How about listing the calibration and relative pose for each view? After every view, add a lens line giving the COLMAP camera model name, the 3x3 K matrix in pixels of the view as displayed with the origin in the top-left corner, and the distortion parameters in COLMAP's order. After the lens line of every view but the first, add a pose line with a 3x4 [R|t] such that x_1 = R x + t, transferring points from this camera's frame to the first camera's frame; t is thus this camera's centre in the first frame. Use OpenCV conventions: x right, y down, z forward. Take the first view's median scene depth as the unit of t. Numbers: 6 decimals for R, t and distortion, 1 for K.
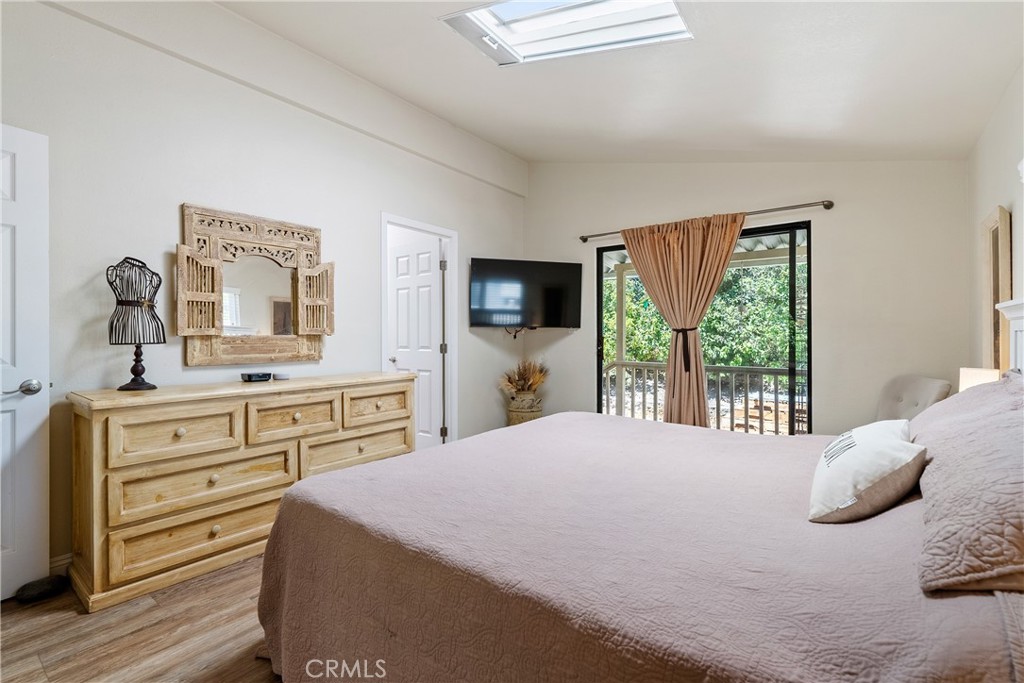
lens RADIAL K [[462.6, 0, 512.8], [0, 462.6, 339.5], [0, 0, 1]] dist [0.000736, 0.000132]
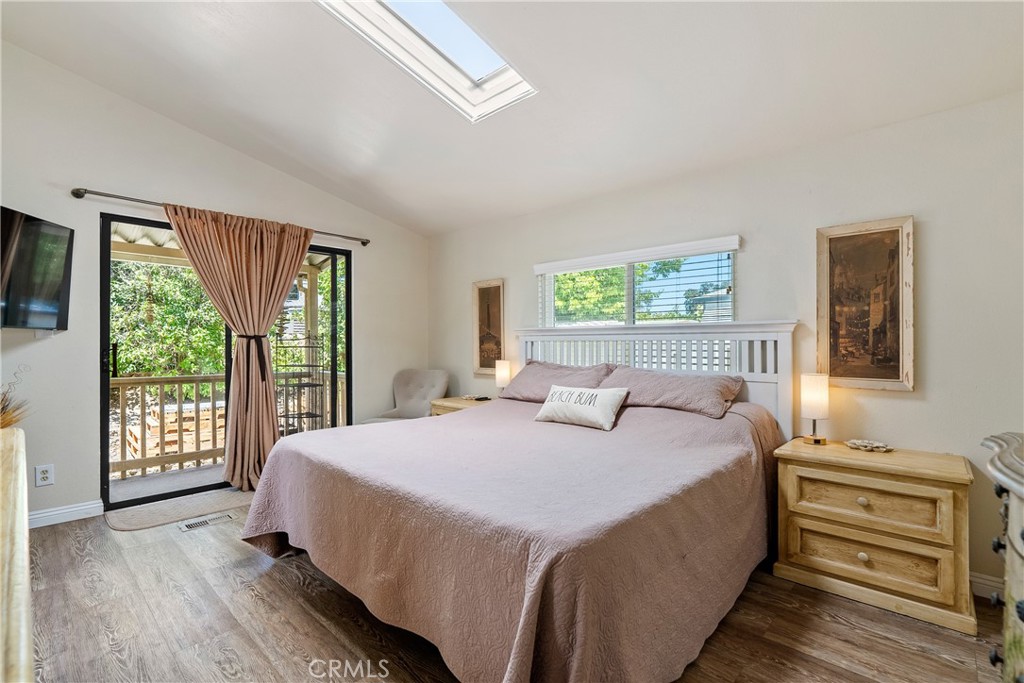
lens RADIAL K [[462.6, 0, 512.8], [0, 462.6, 339.5], [0, 0, 1]] dist [0.000736, 0.000132]
pose [[0.110155, 0.005571, 0.993899, -0.449968], [0.003991, 0.999974, -0.006047, -0.006519], [-0.993906, 0.004632, 0.110130, 0.352585]]
